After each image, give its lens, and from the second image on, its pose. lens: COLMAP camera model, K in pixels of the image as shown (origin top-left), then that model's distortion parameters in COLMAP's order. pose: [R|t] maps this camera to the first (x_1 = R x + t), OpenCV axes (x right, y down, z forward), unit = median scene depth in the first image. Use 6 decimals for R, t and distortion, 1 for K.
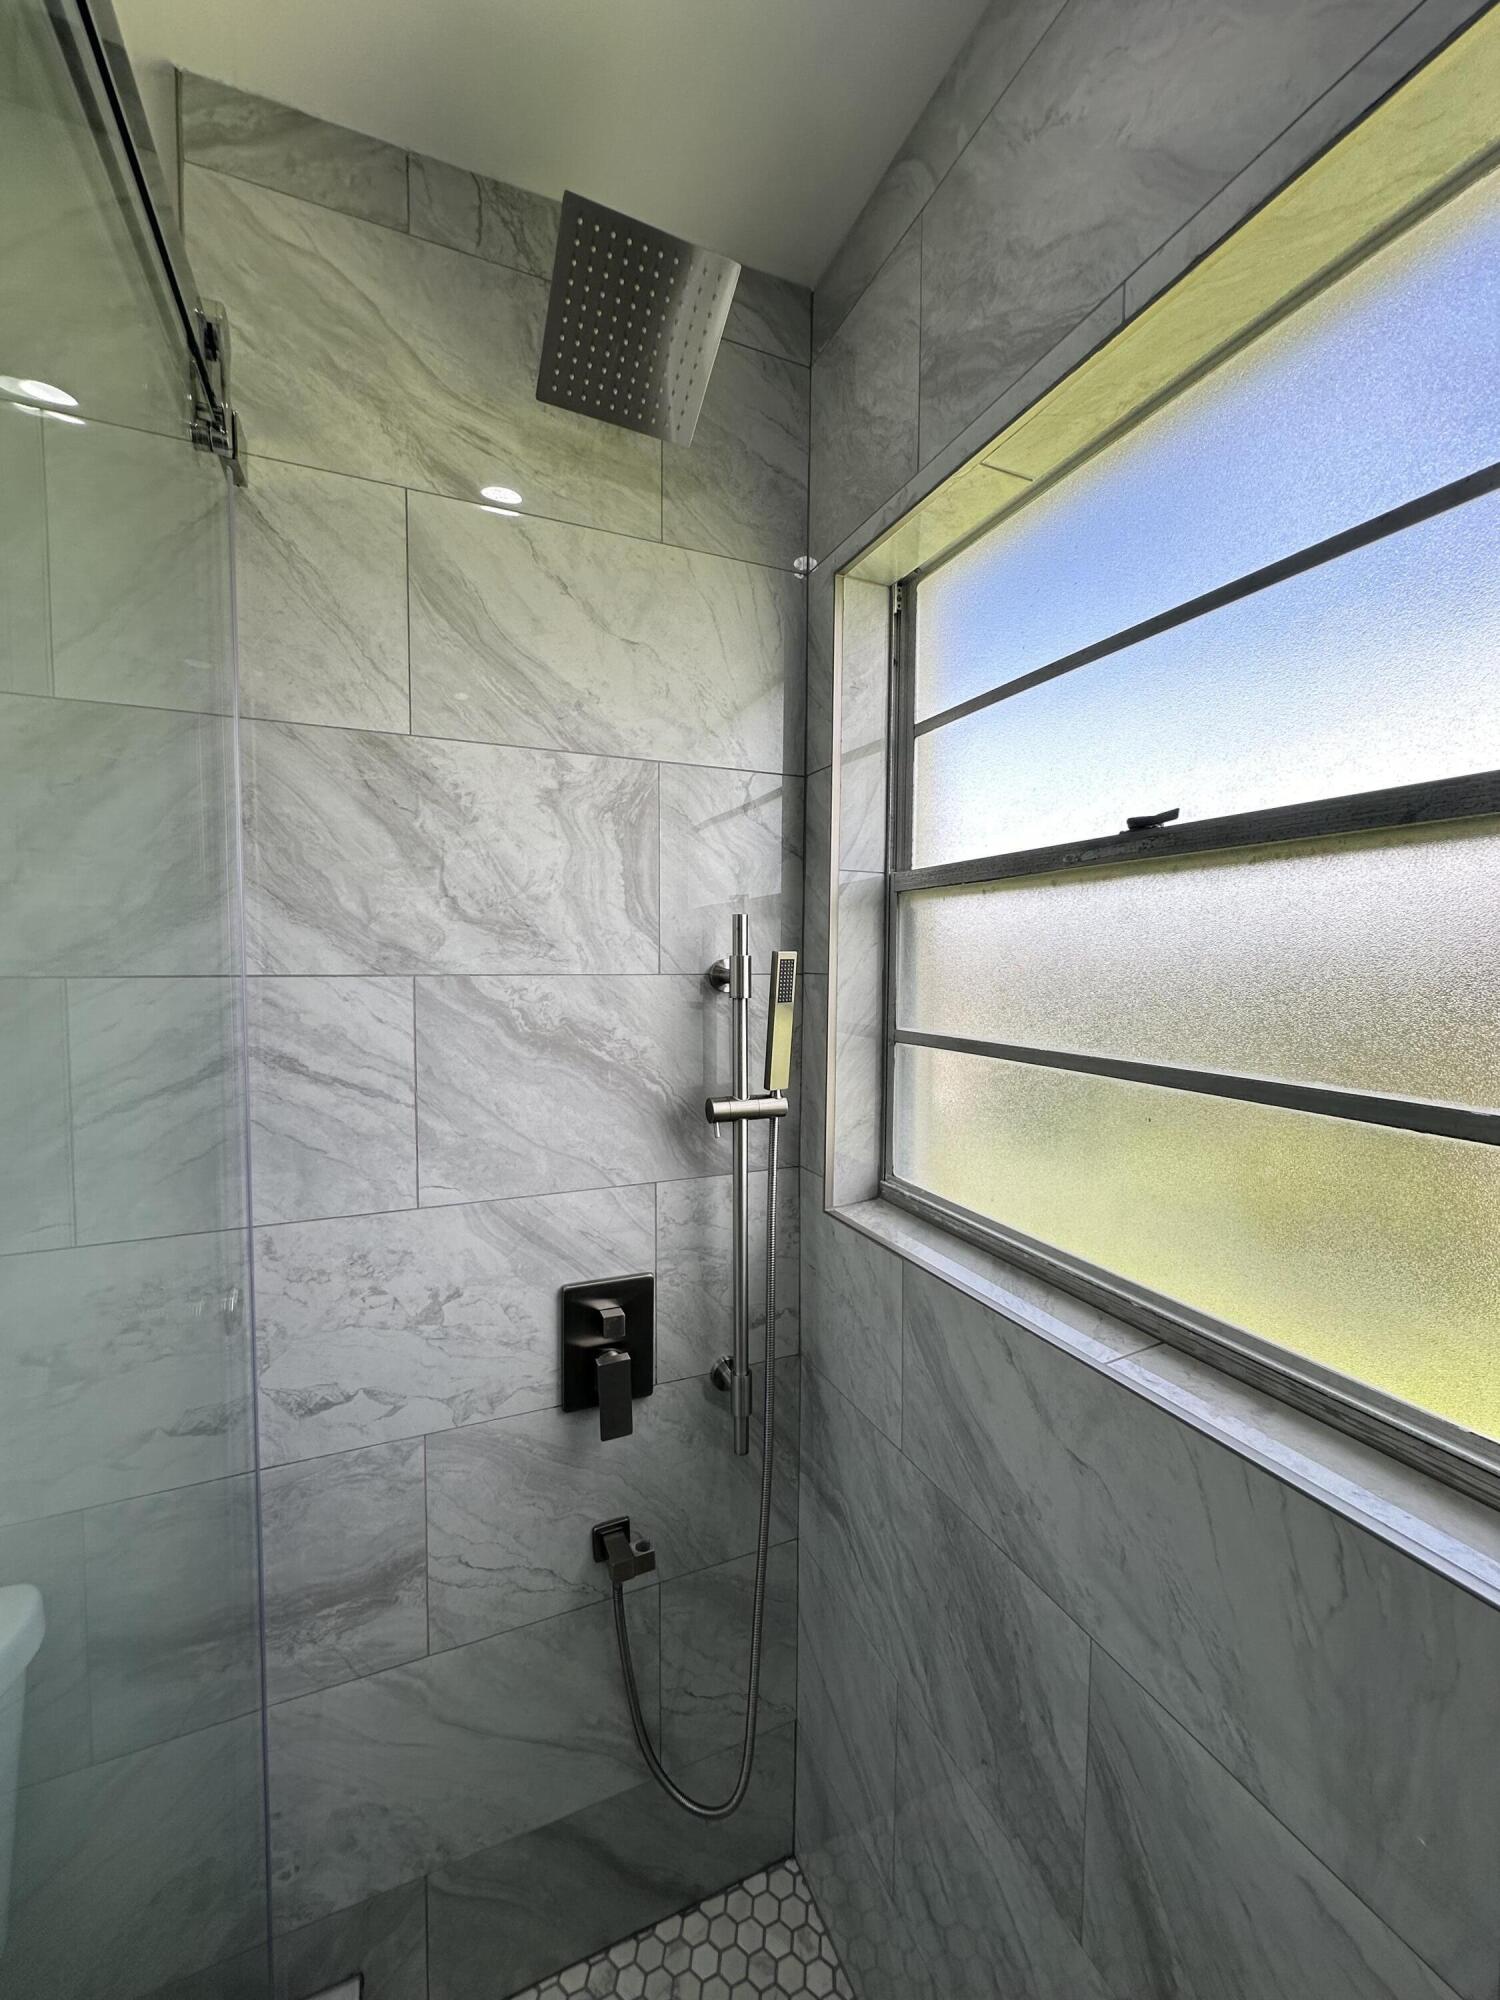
lens RADIAL K [[818.3, 0, 753.2], [0, 818.3, 1003.5], [0, 0, 1]] dist [0.001094, -0.000239]
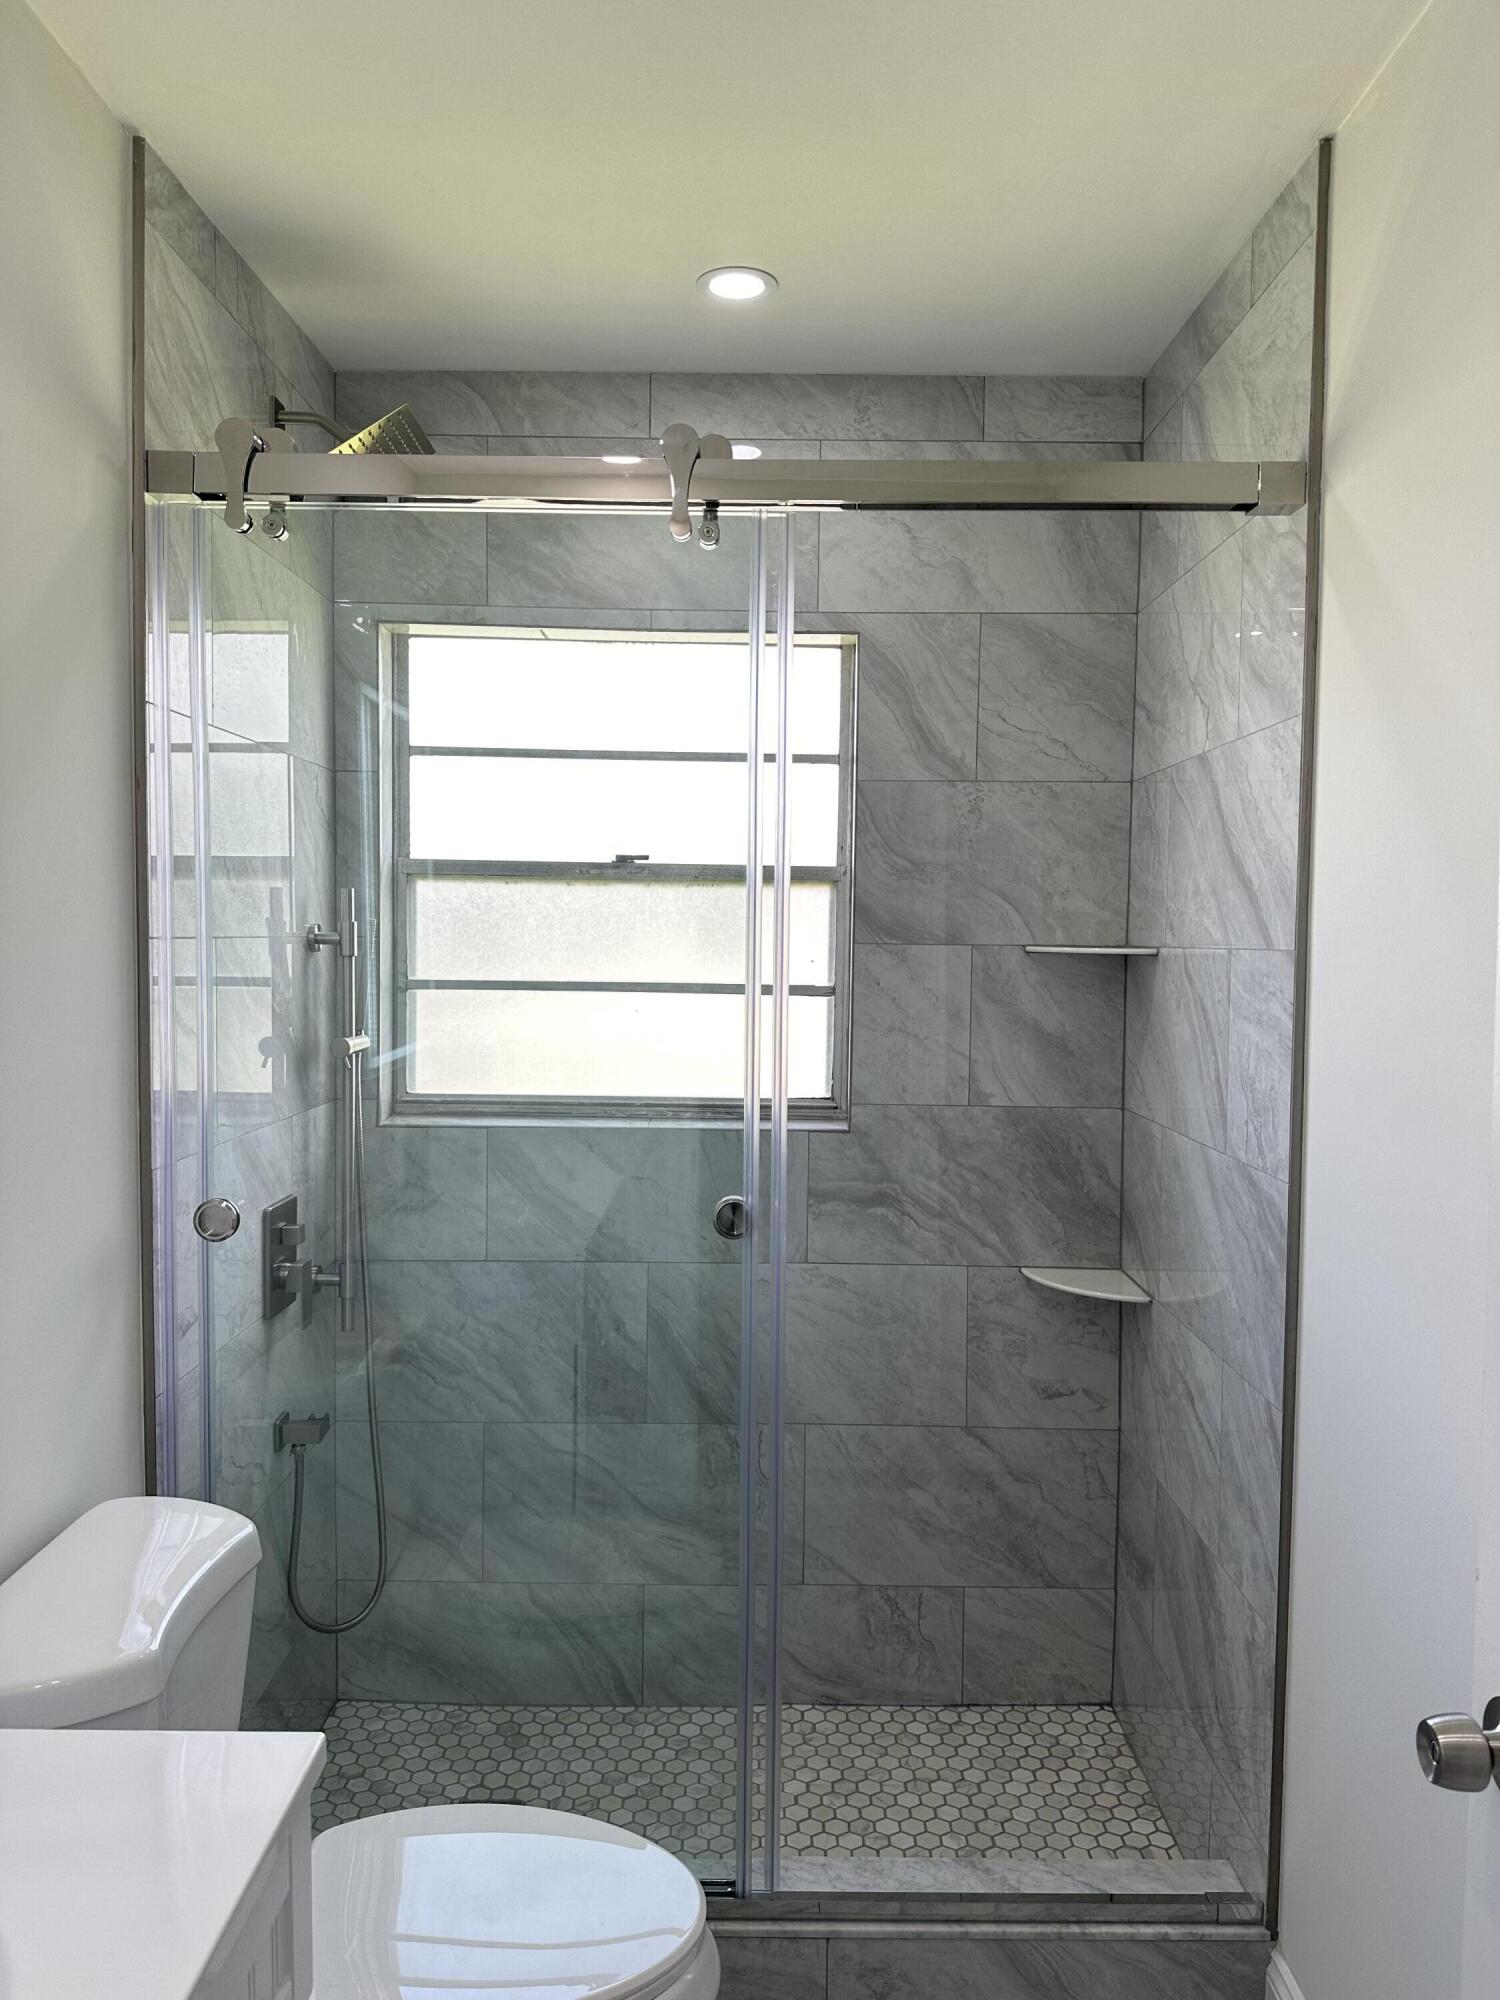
lens RADIAL K [[1469.1, 0, 750.0], [0, 1469.1, 1000.0], [0, 0, 1]] dist [0.177928, -0.415018]
pose [[0.375802, -0.042496, 0.925725, -1.862606], [0.038363, 0.998805, 0.030277, 0.014544], [-0.925905, 0.024136, 0.376983, -0.410126]]
